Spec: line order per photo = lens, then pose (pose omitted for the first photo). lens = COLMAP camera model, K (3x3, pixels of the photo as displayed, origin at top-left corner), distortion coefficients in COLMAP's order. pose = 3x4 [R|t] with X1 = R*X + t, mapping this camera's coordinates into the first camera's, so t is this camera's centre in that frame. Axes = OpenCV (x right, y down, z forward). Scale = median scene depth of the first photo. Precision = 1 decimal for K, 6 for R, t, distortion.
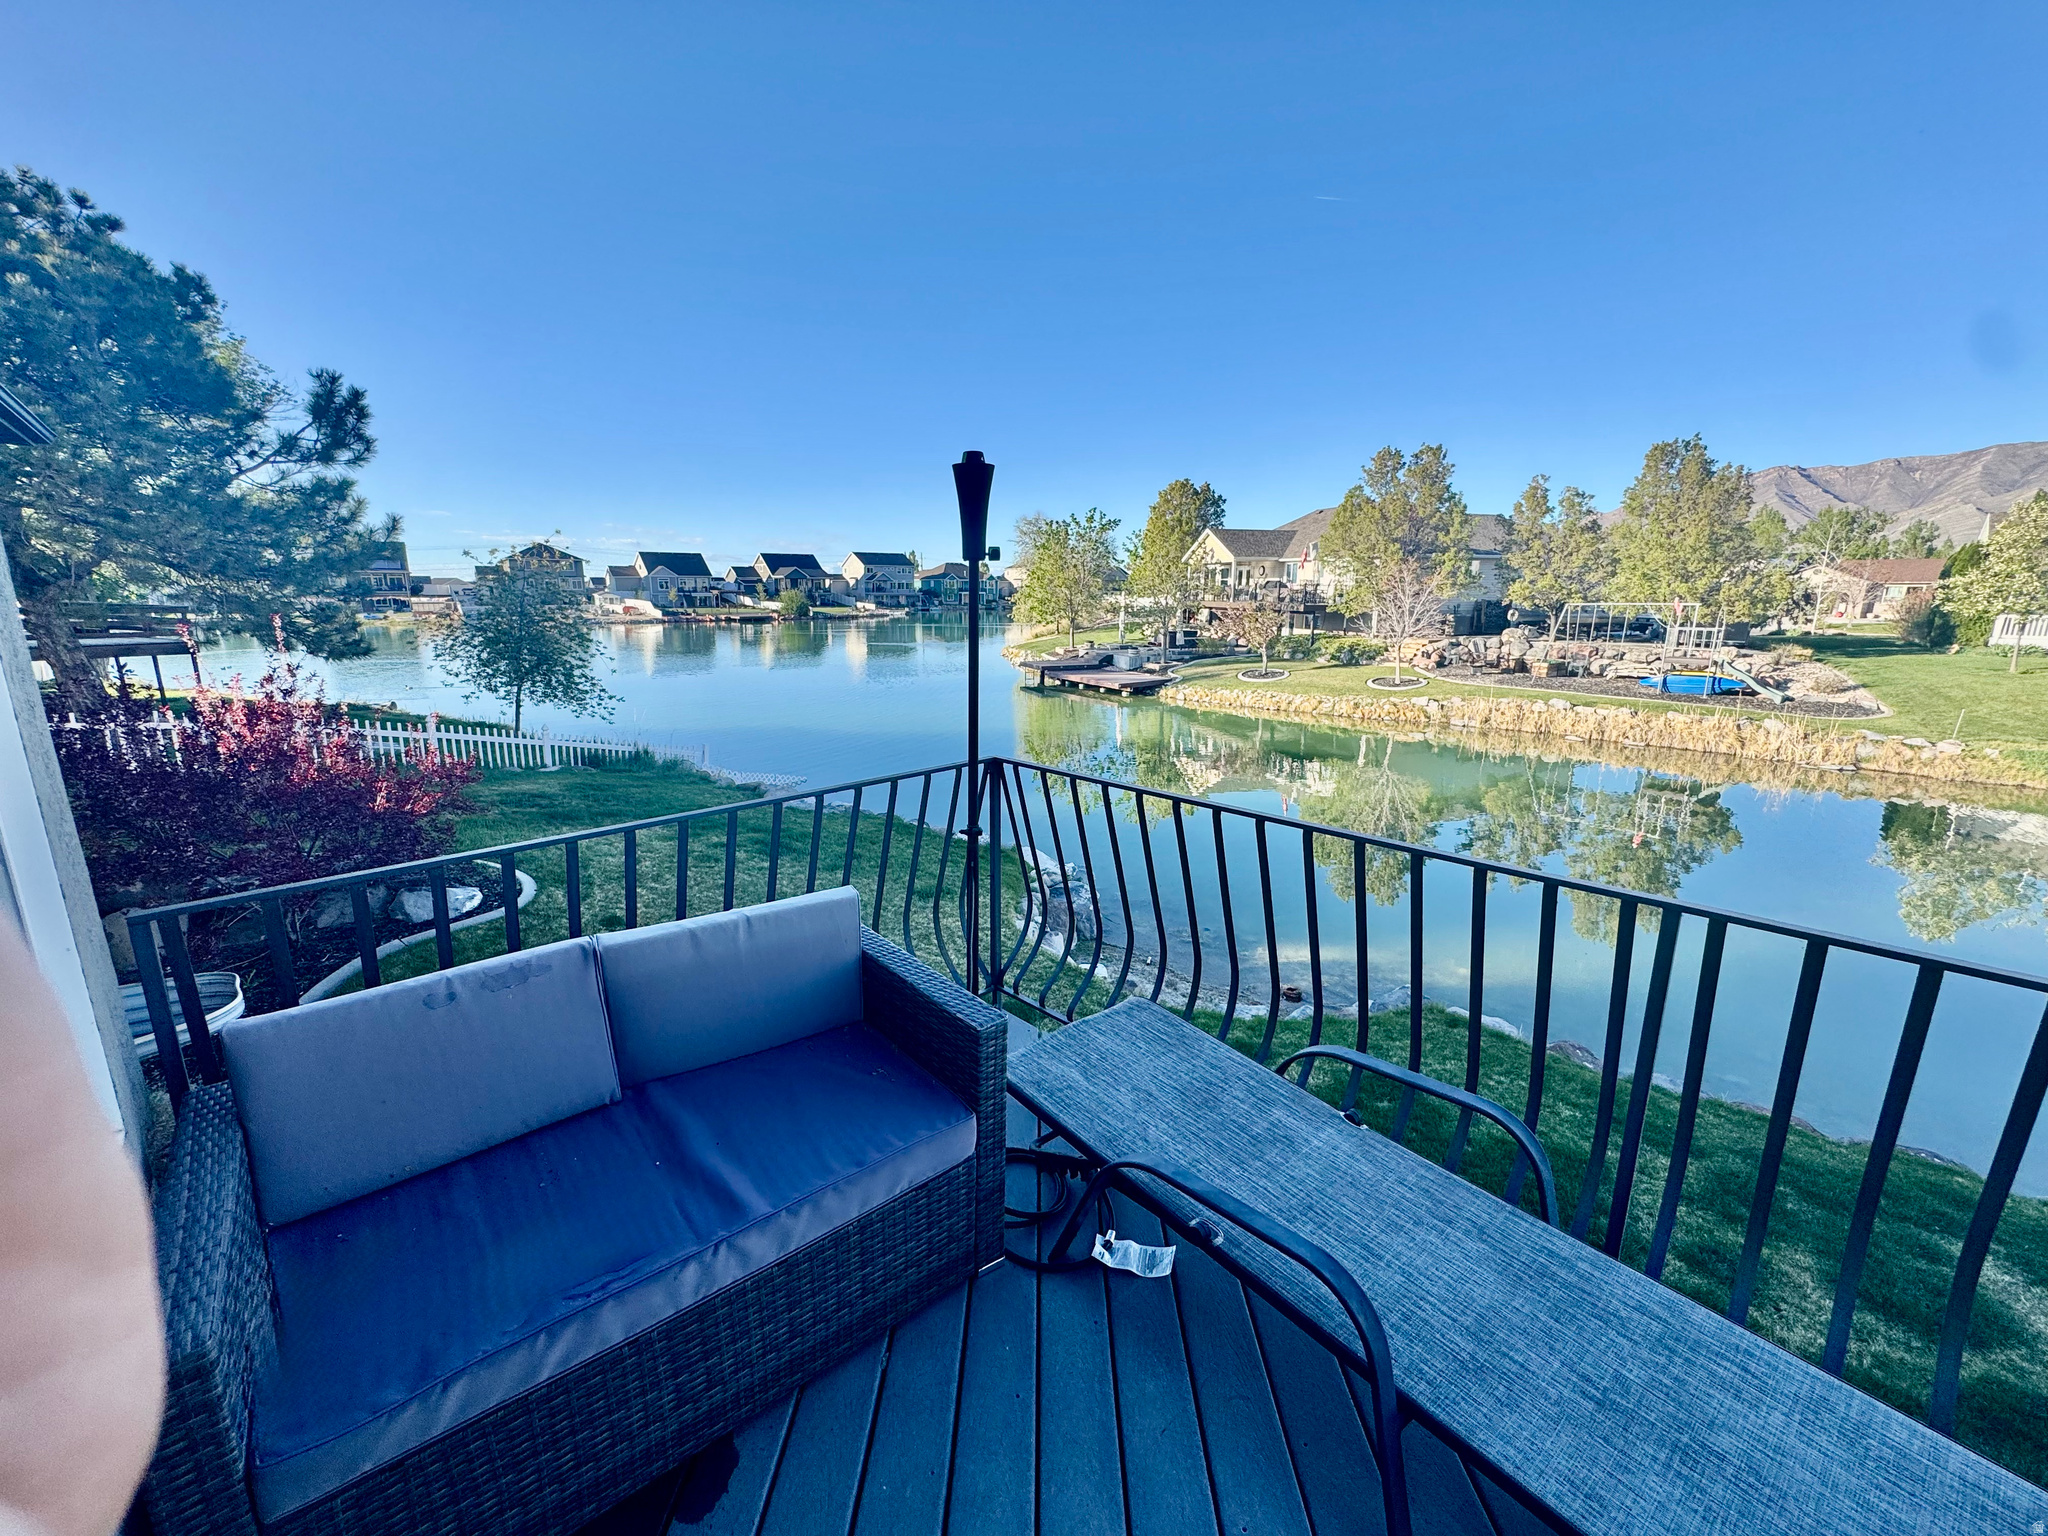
lens RADIAL K [[816.7, 0, 1023.4], [0, 816.7, 765.1], [0, 0, 1]] dist [-0.001394, -0.000126]
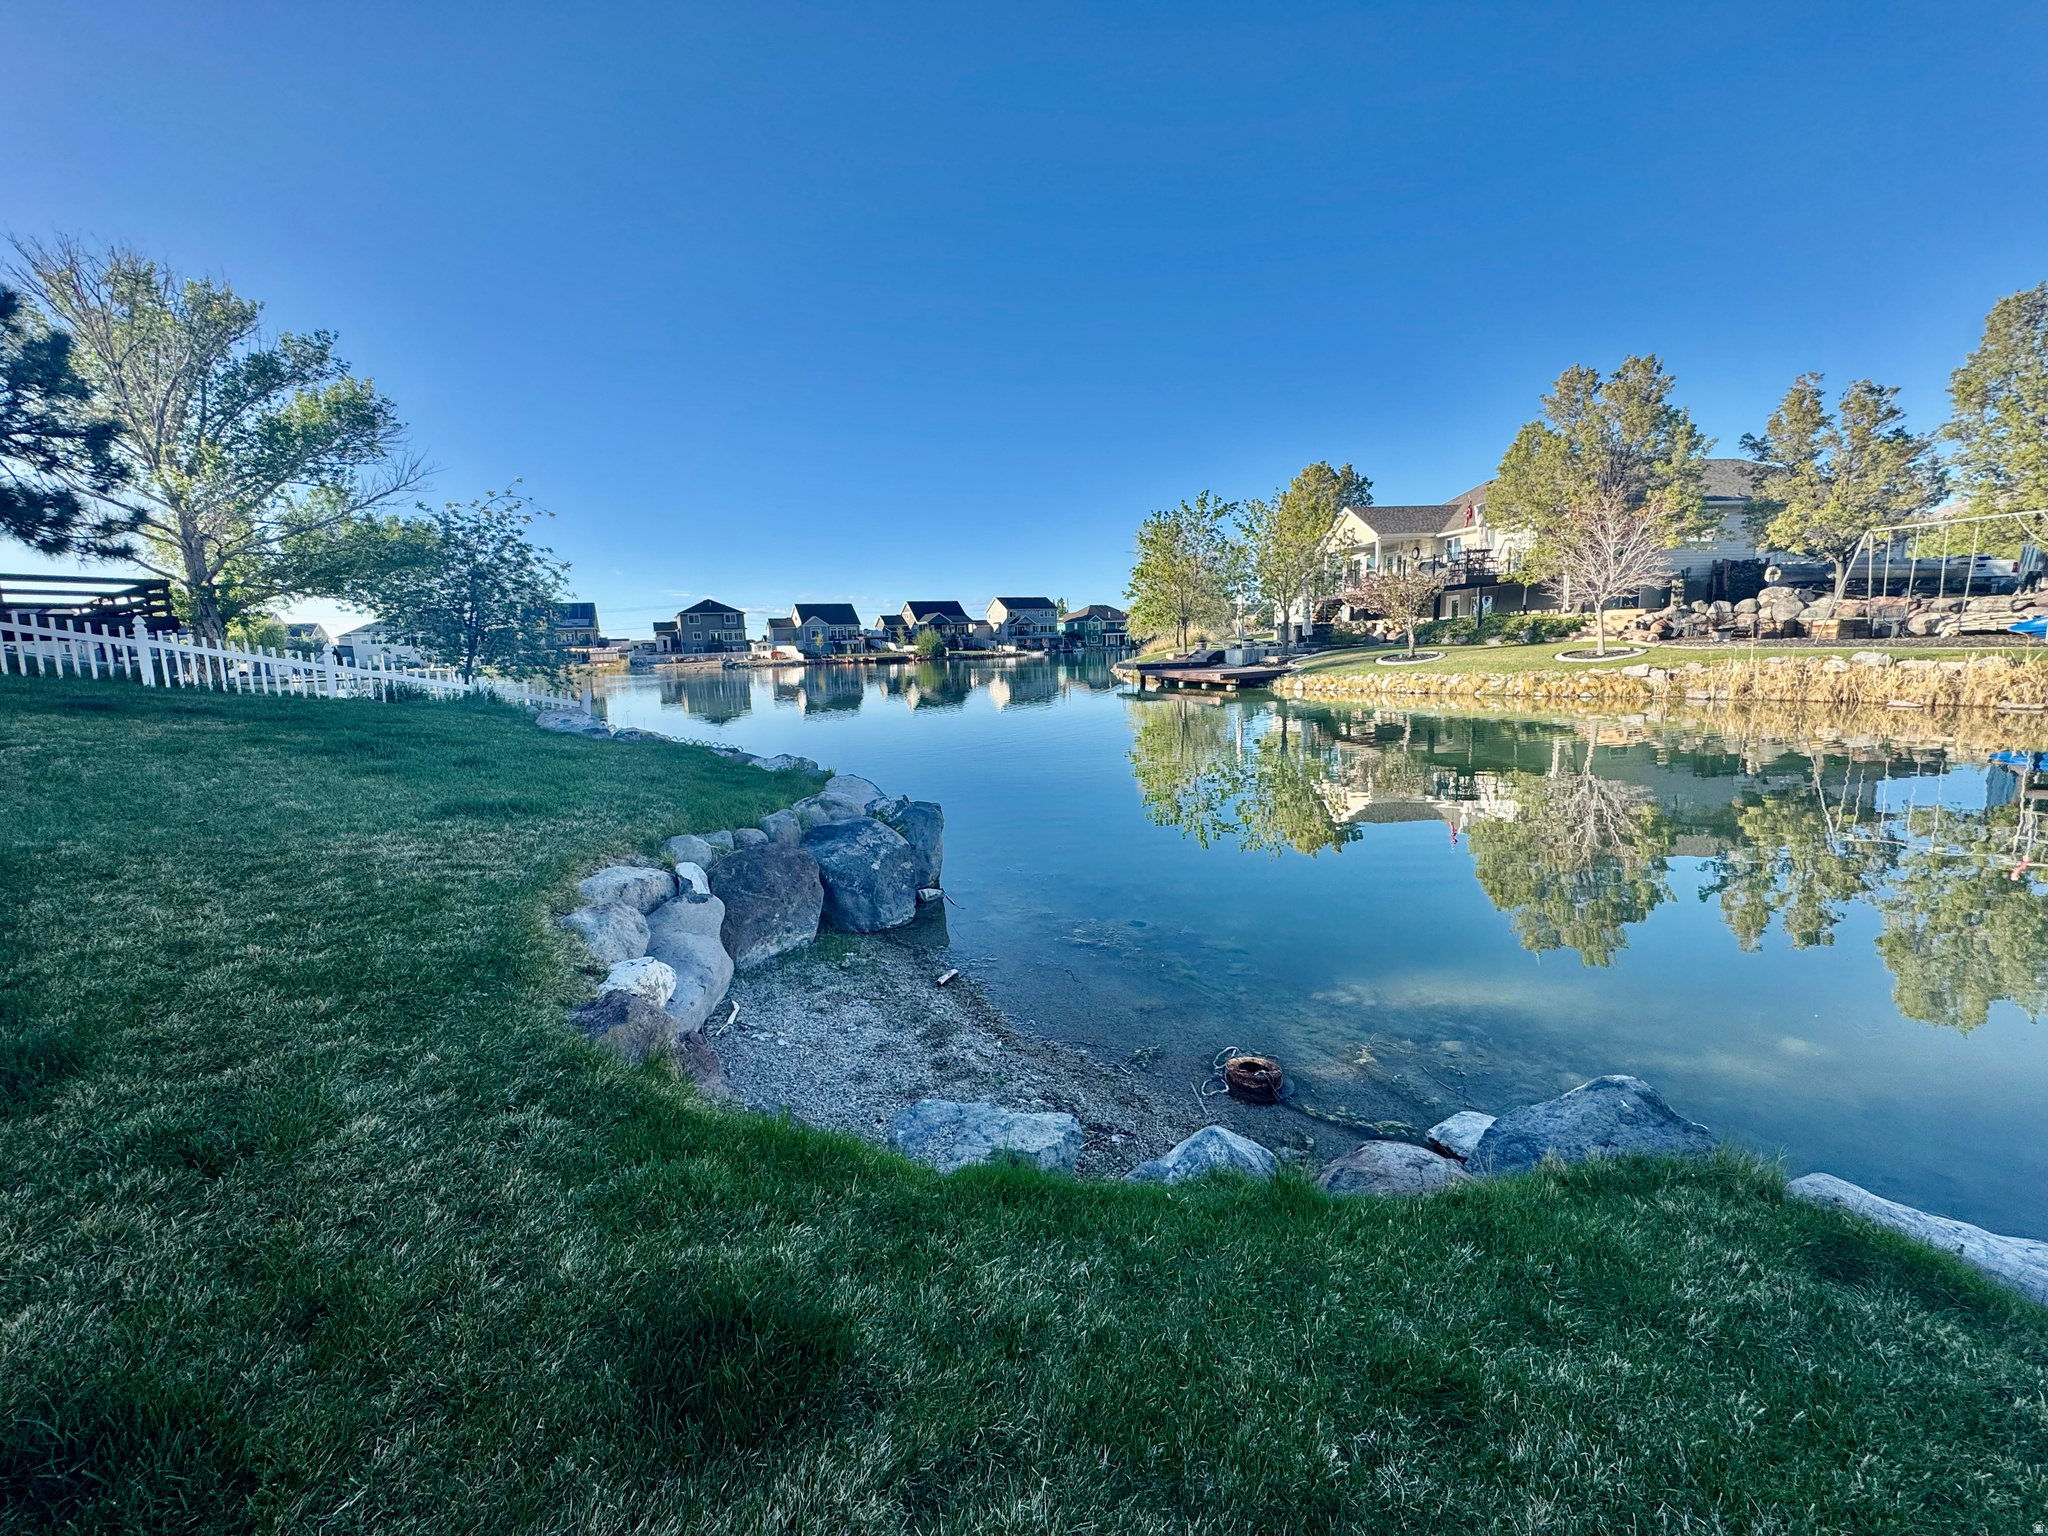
lens RADIAL K [[816.7, 0, 1023.4], [0, 816.7, 765.1], [0, 0, 1]] dist [-0.001394, -0.000126]
pose [[0.981232, -0.005343, -0.192759, 0.073667], [-0.007086, 0.997942, -0.063731, 0.041158], [0.192702, 0.063901, 0.979174, 0.153988]]
